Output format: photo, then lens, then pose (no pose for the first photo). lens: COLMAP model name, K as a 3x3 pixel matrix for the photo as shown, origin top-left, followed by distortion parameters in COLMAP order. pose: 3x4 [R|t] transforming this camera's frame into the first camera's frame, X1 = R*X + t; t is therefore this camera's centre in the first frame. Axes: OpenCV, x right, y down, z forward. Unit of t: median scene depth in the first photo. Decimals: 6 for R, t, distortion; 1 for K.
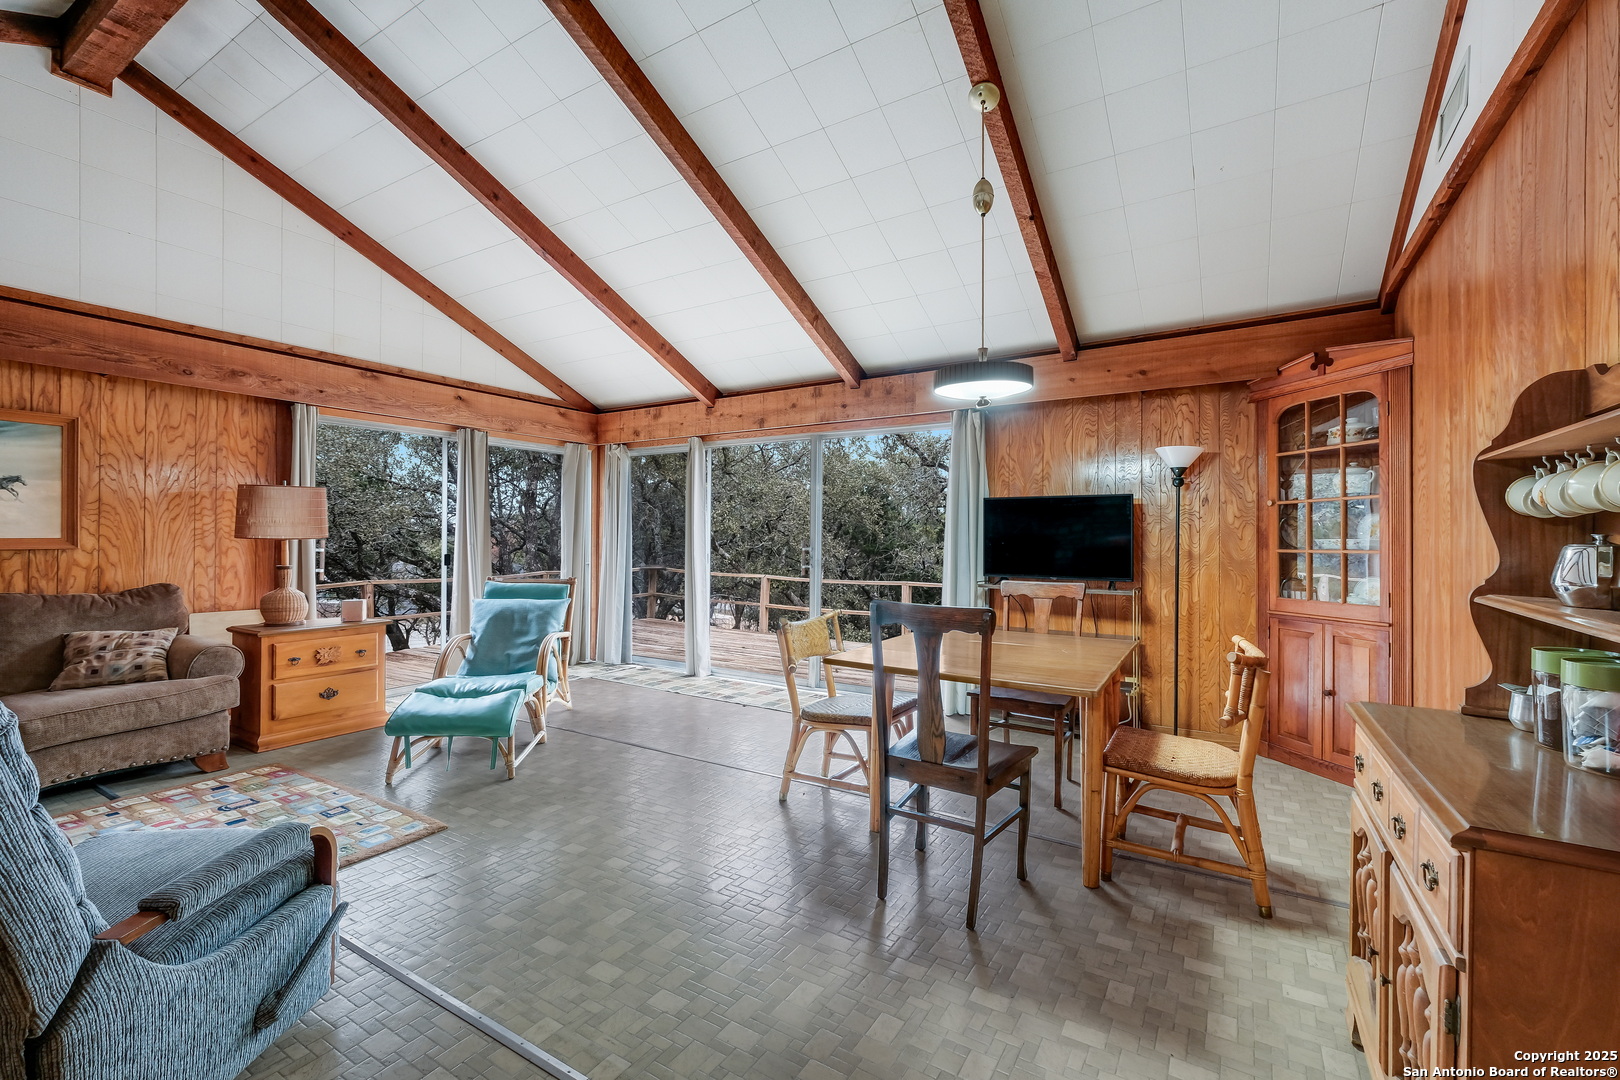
lens RADIAL K [[693.3, 0, 809.5], [0, 693.3, 535.8], [0, 0, 1]] dist [0.002764, 0.001078]
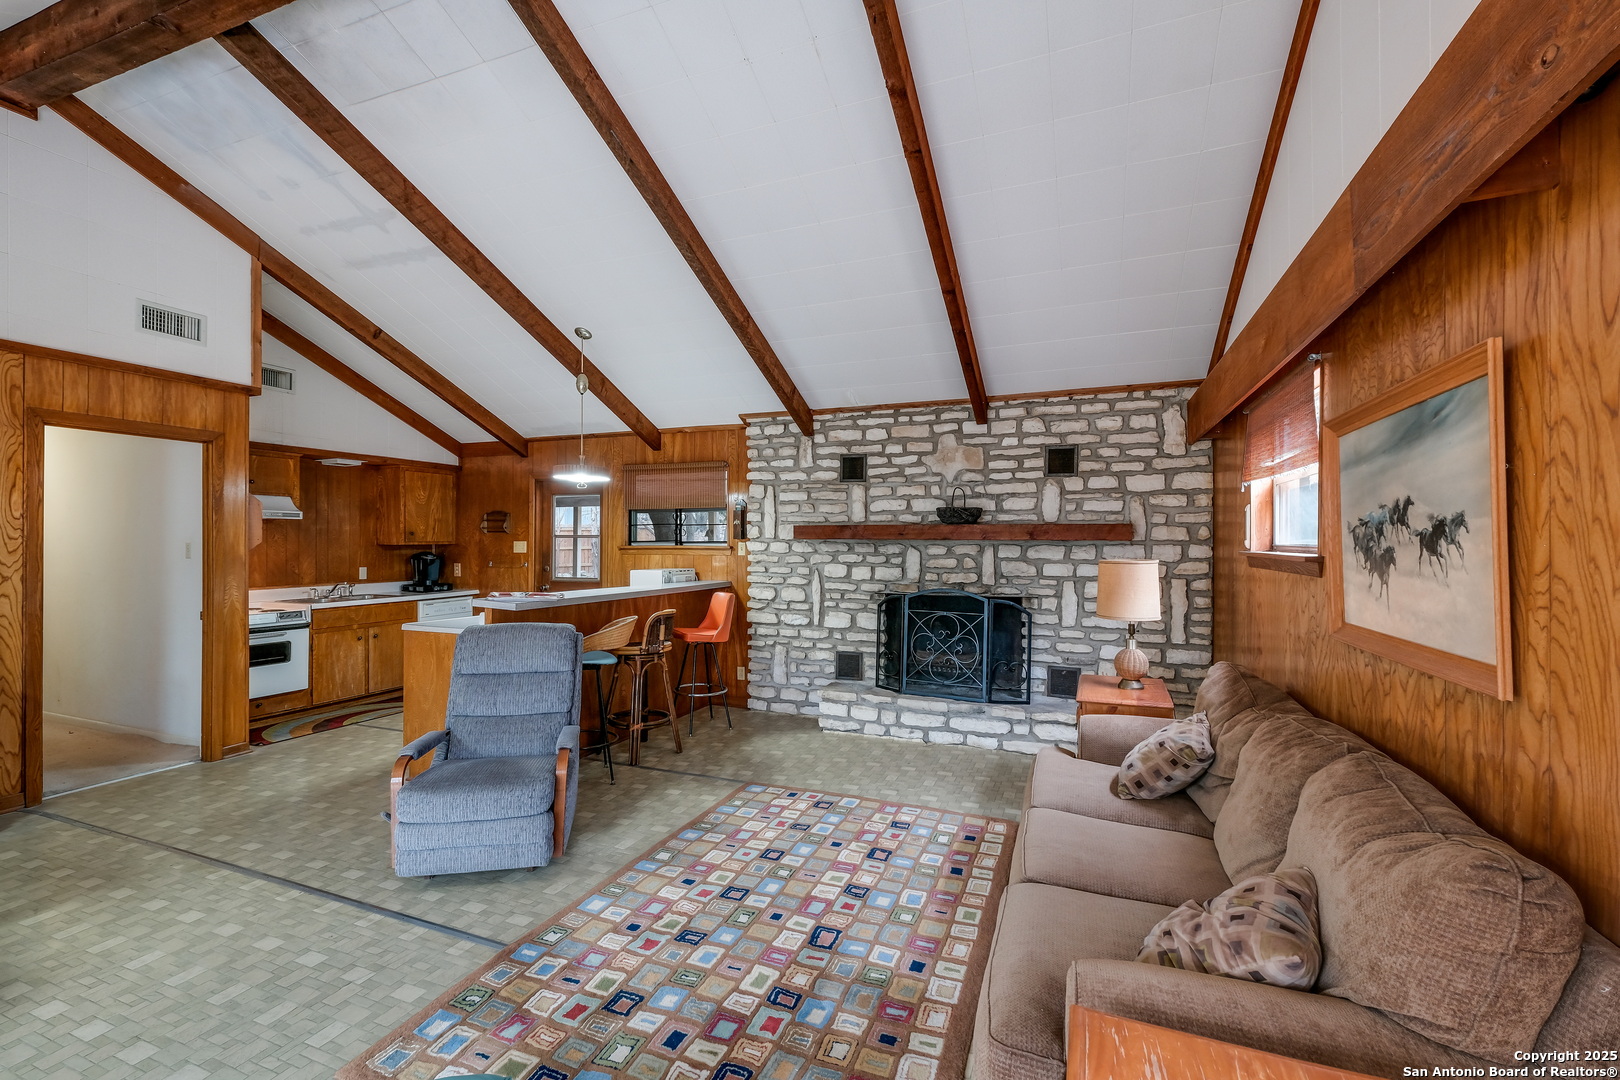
lens RADIAL K [[693.0, 0, 809.4], [0, 693.0, 538.7], [0, 0, 1]] dist [-0.001678, -0.000006]
pose [[-0.984593, -0.007983, -0.174677, -0.614930], [-0.006404, 0.999933, -0.009597, -0.057971], [0.174742, -0.008330, -0.984579, 1.256891]]
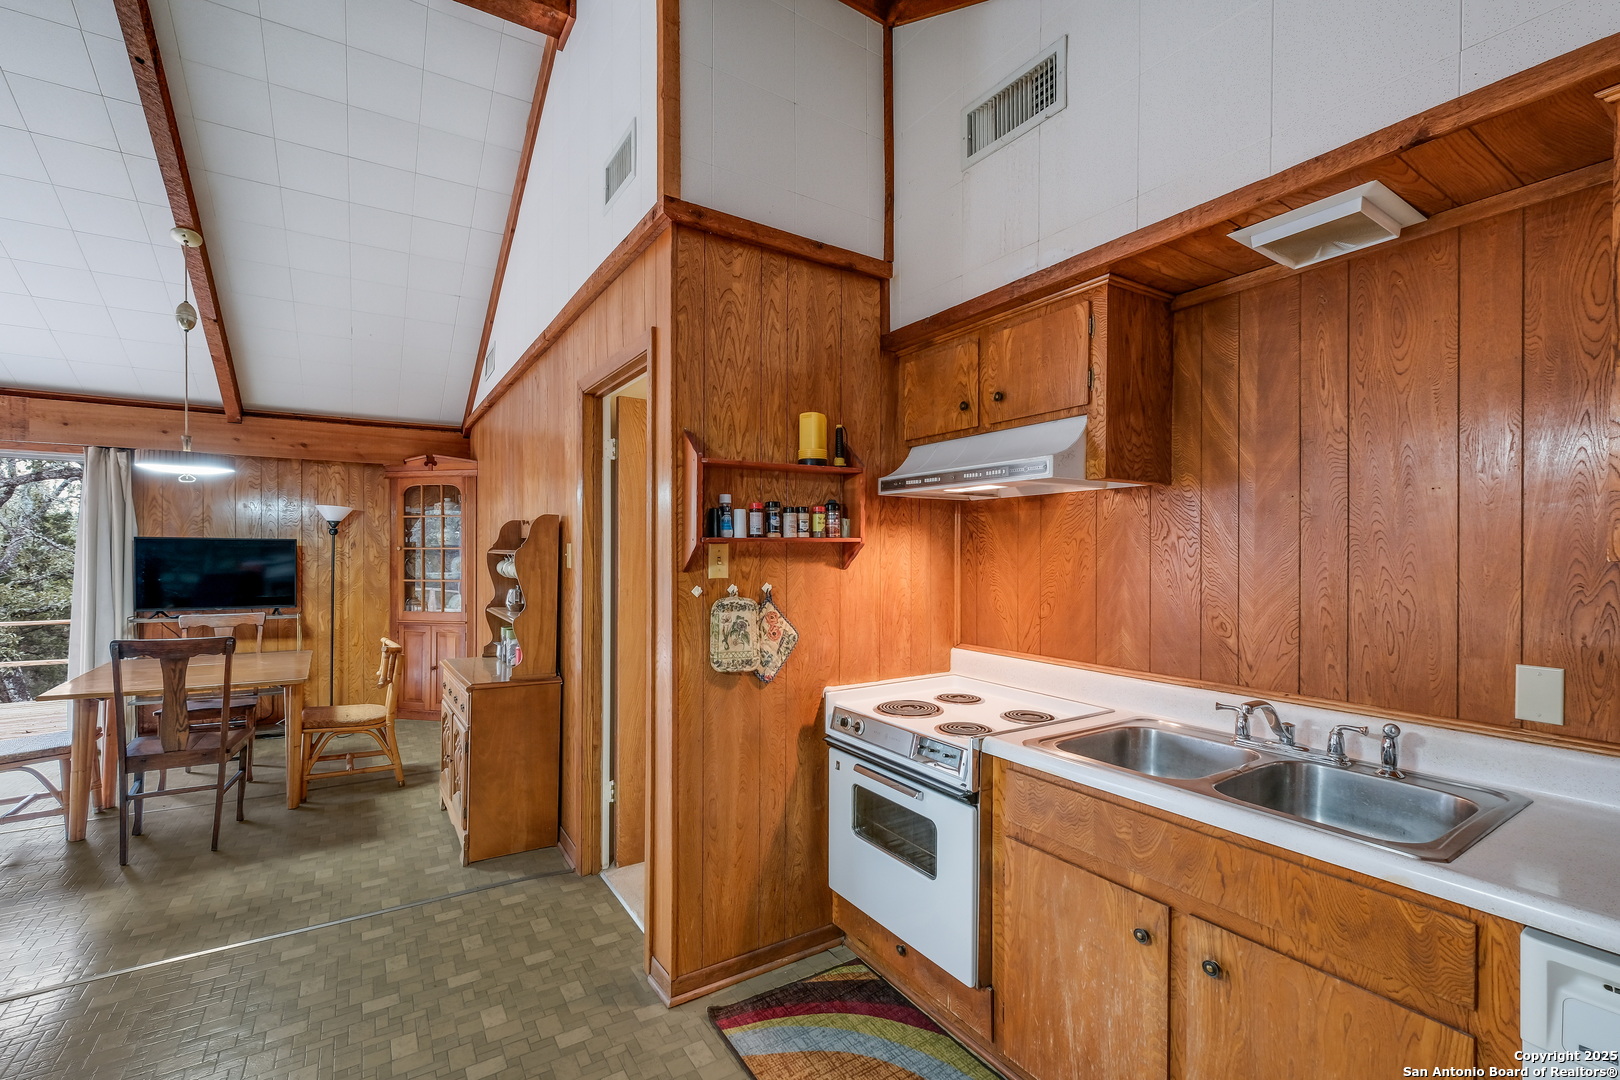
lens RADIAL K [[698.1, 0, 817.0], [0, 698.1, 557.9], [0, 0, 1]] dist [-0.003629, -0.000494]
pose [[0.417399, -0.008394, 0.908685, -0.320192], [-0.009876, 0.999856, 0.013773, -0.055644], [-0.908670, -0.014723, 0.417256, -0.438849]]
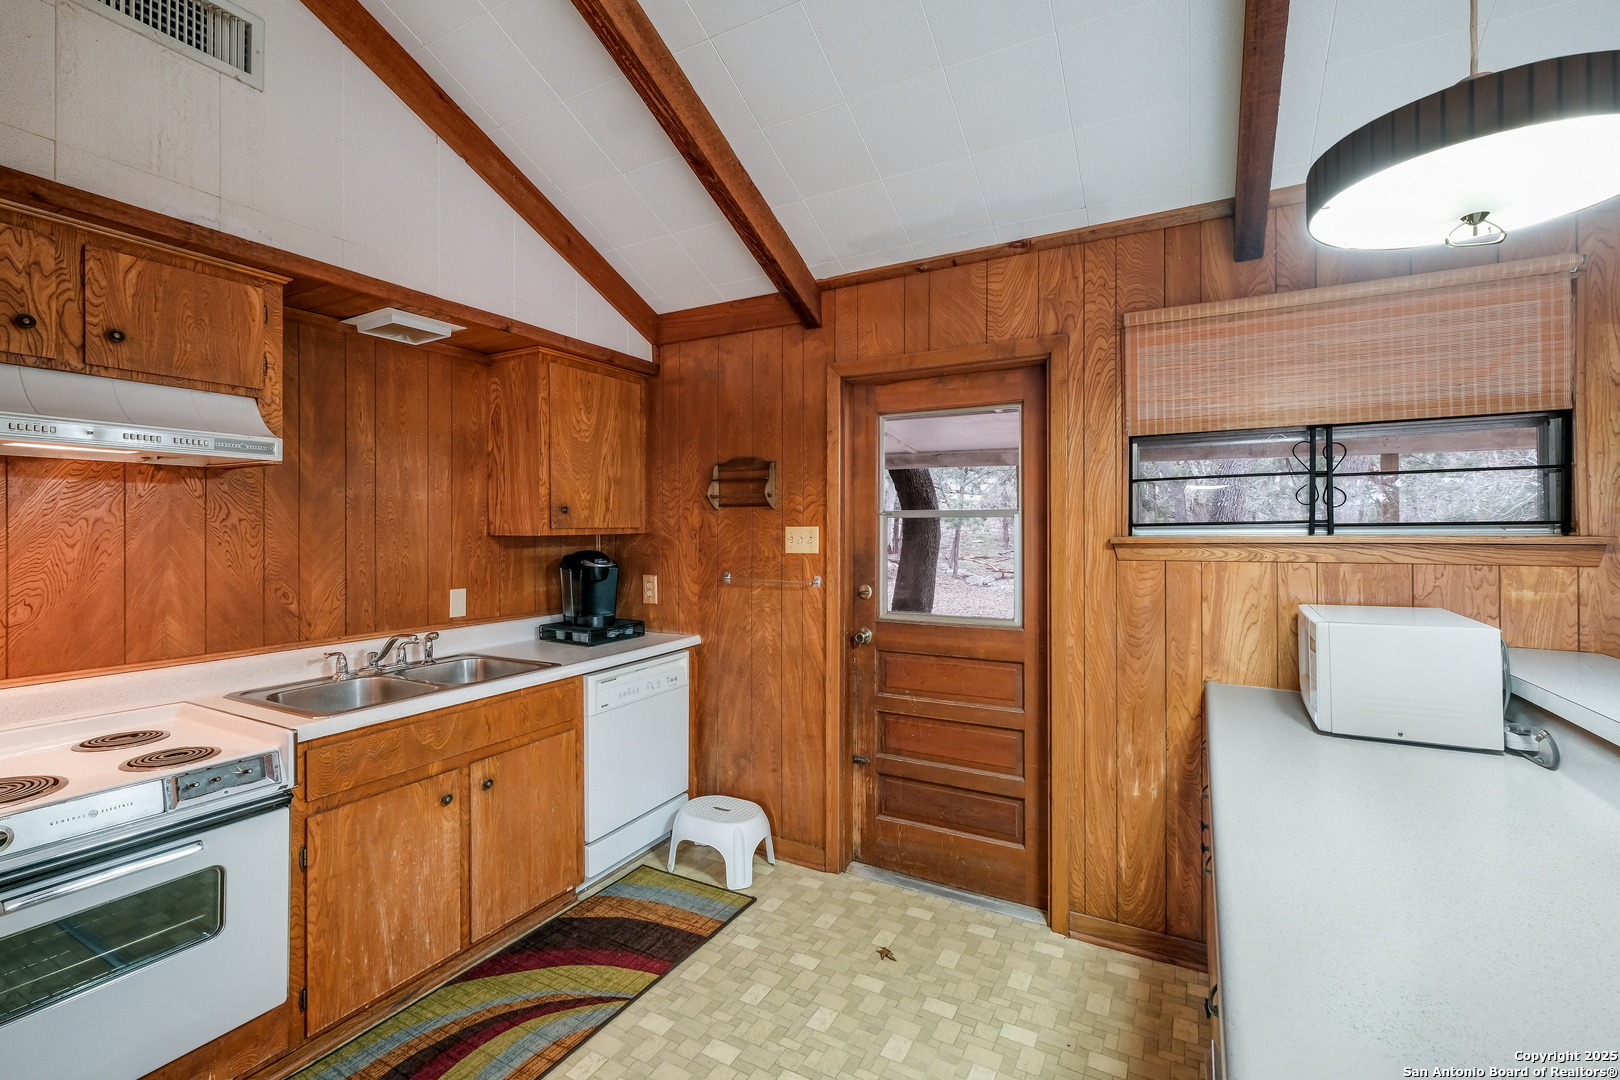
lens RADIAL K [[702.7, 0, 806.1], [0, 702.7, 523.8], [0, 0, 1]] dist [-0.000293, 0.000173]
pose [[-0.998725, -0.002204, -0.050437, -0.154872], [-0.001550, 0.999914, -0.013003, -0.056601], [0.050462, -0.012909, -0.998643, 0.131916]]
